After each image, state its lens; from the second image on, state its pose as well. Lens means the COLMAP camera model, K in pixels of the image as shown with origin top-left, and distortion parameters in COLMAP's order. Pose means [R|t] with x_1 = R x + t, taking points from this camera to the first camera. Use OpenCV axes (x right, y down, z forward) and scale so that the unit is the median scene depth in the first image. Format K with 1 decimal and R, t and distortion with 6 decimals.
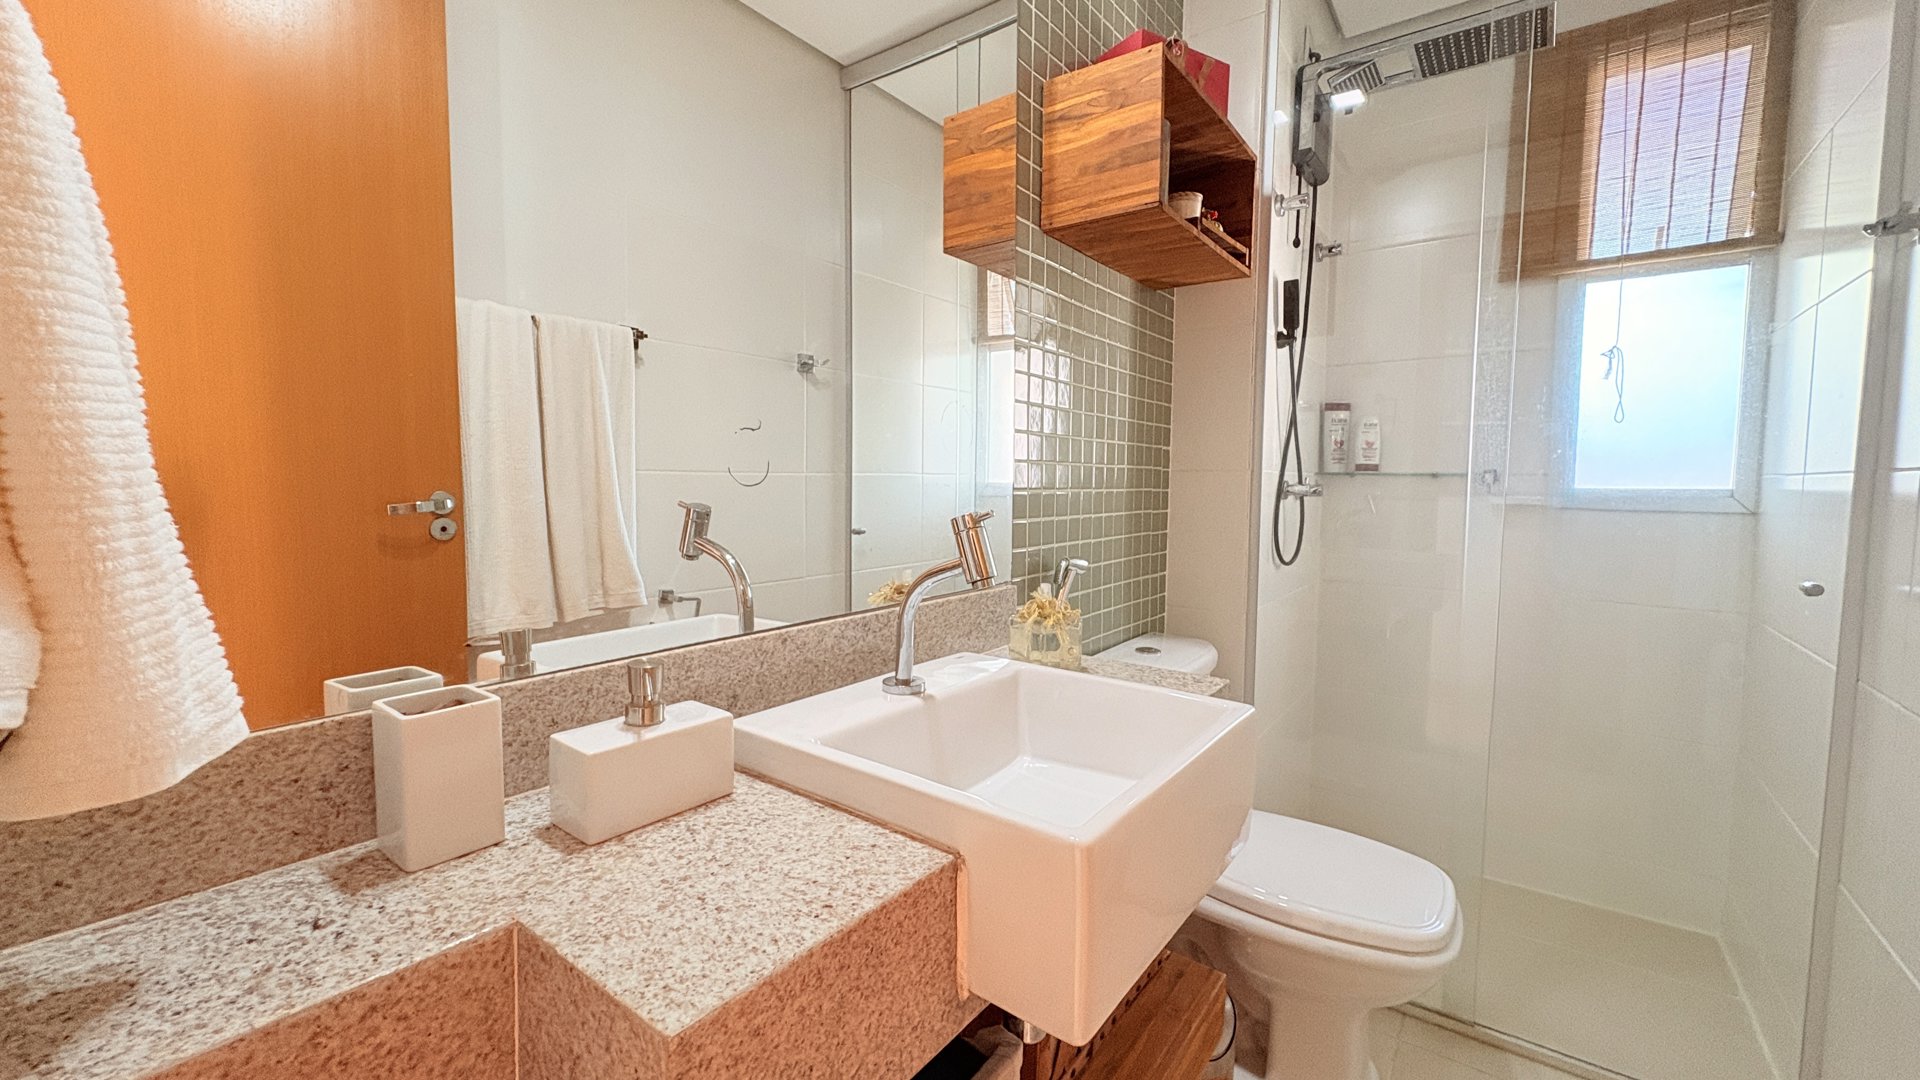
lens RADIAL K [[764.9, 0, 958.5], [0, 764.9, 540.7], [0, 0, 1]] dist [-0.000058, 0.000541]
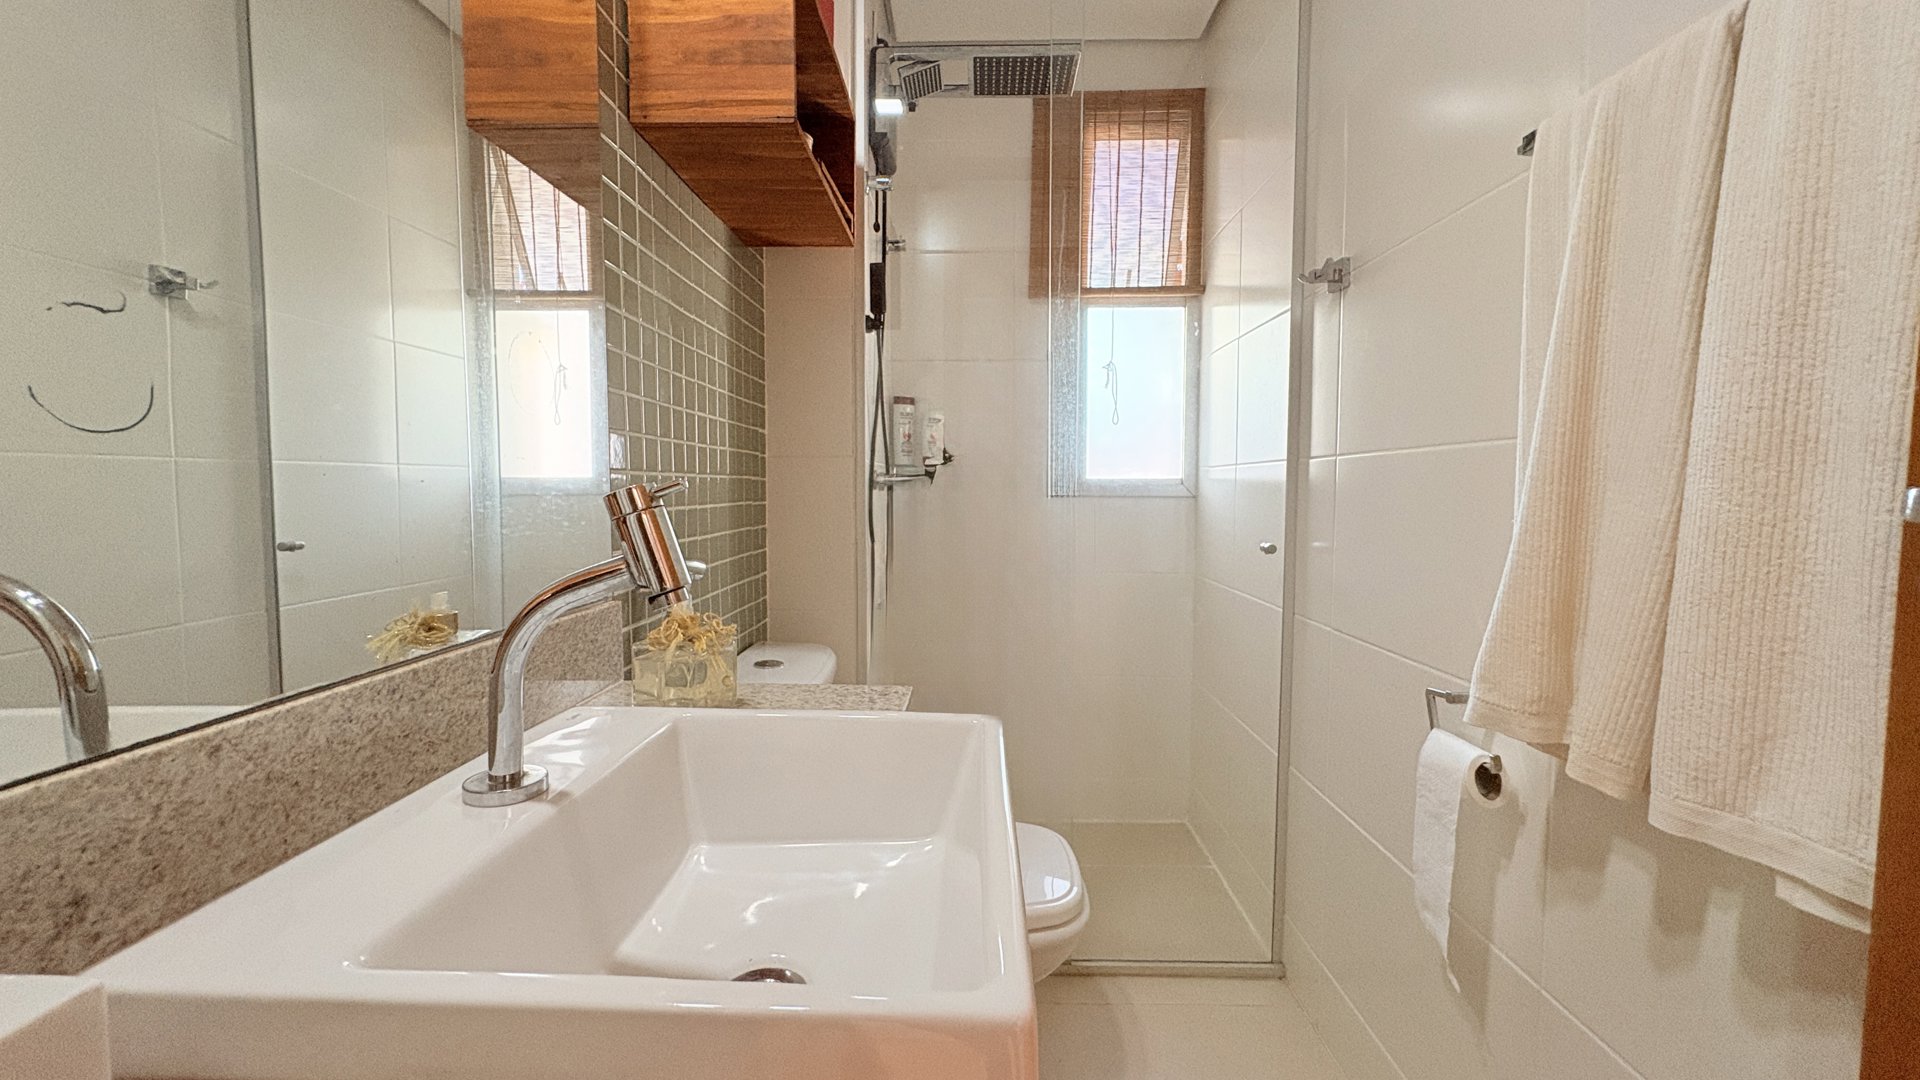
lens RADIAL K [[764.9, 0, 958.1], [0, 764.9, 536.8], [0, 0, 1]] dist [-0.000058, 0.000541]
pose [[0.814671, -0.043145, 0.578316, -0.067516], [0.049159, 0.998777, 0.005263, 0.007932], [-0.577836, 0.024142, 0.815796, 0.182902]]
